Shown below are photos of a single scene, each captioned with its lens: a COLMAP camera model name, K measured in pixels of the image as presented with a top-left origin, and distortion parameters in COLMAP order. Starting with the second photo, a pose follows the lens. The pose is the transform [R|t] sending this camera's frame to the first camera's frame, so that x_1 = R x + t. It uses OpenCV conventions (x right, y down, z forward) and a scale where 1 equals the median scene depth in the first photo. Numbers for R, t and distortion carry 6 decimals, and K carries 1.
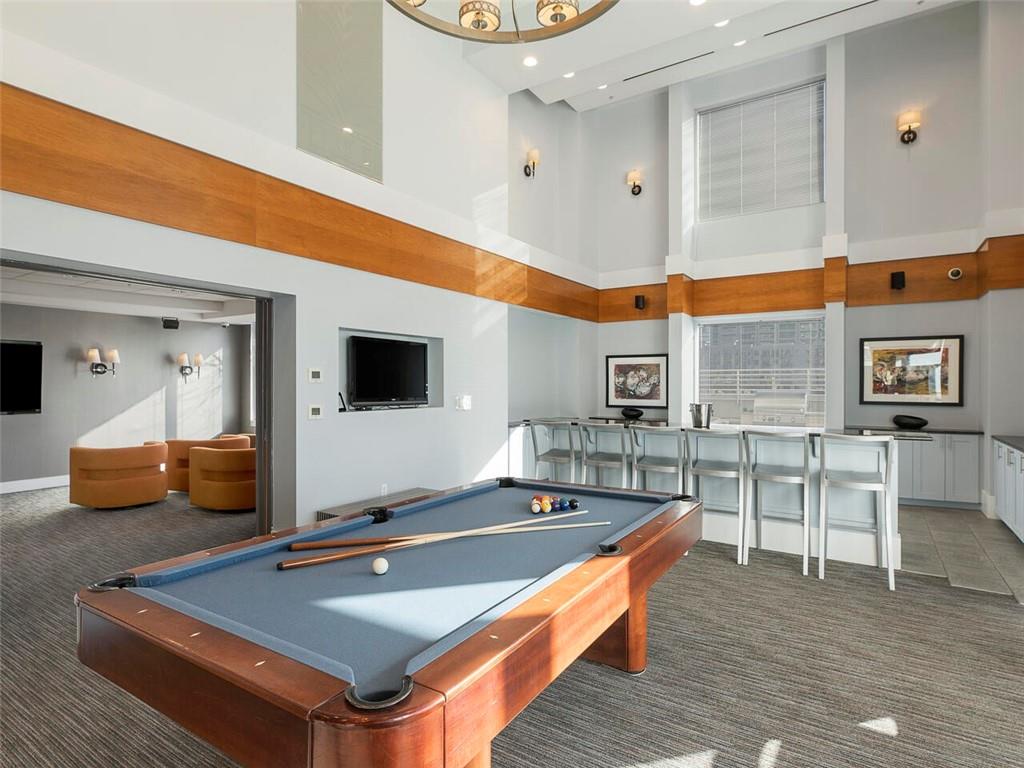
lens RADIAL K [[551.1, 0, 512.0], [0, 551.1, 384.0], [0, 0, 1]] dist [0.002623, -0.000347]
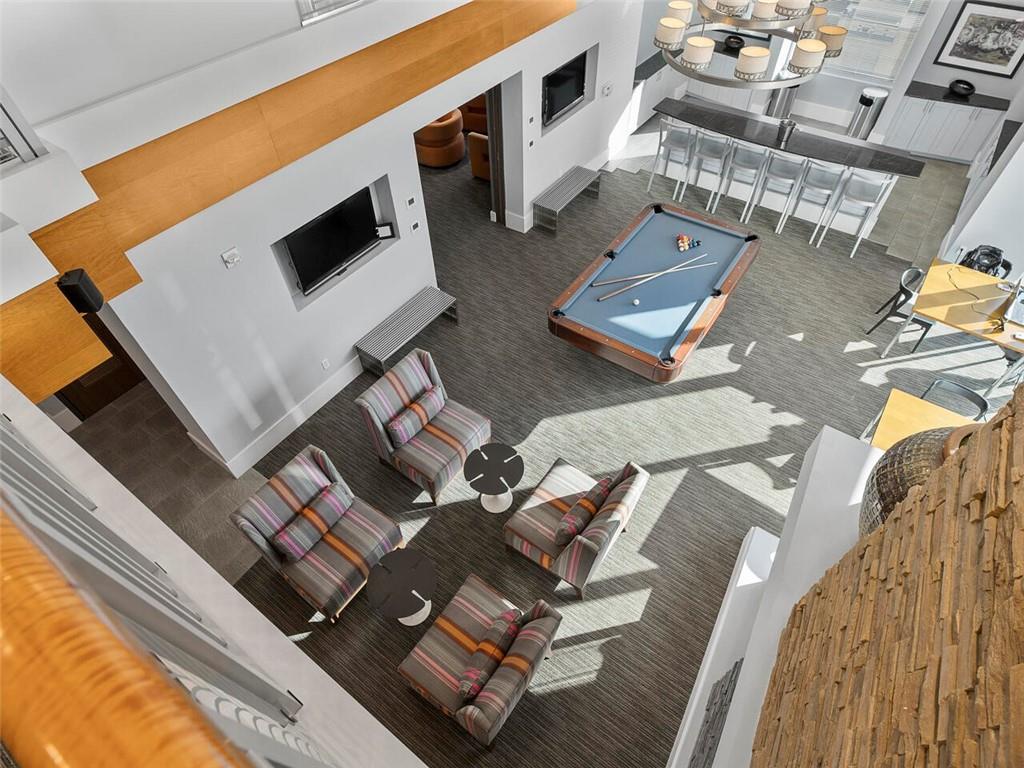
lens RADIAL K [[556.7, 0, 512.0], [0, 556.7, 384.0], [0, 0, 1]] dist [-0.000657, -0.001803]
pose [[0.998746, 0.018512, -0.046517, -0.211642], [0.023221, 0.651862, 0.757982, -0.455724], [0.044354, -0.758112, 0.650615, -0.349791]]
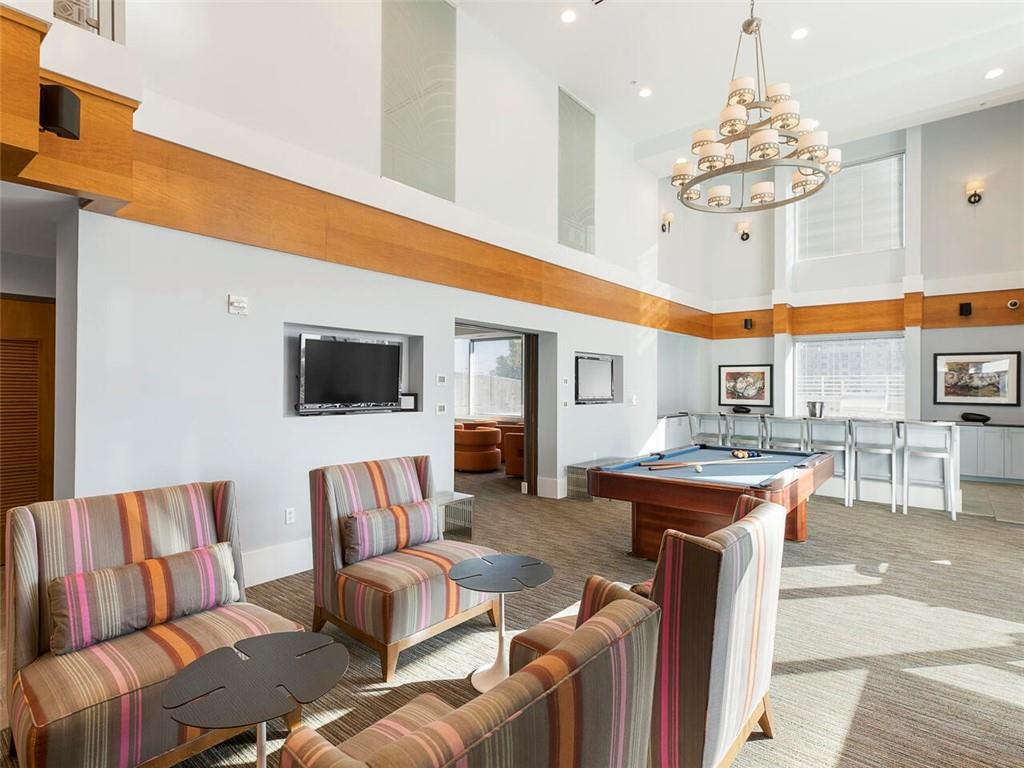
lens RADIAL K [[522.0, 0, 512.0], [0, 522.0, 384.0], [0, 0, 1]] dist [-0.002328, 0.001237]
pose [[0.992735, 0.004369, -0.120242, -0.213466], [-0.004831, 0.999982, -0.003549, -0.001864], [0.120224, 0.004104, 0.992738, -0.348256]]
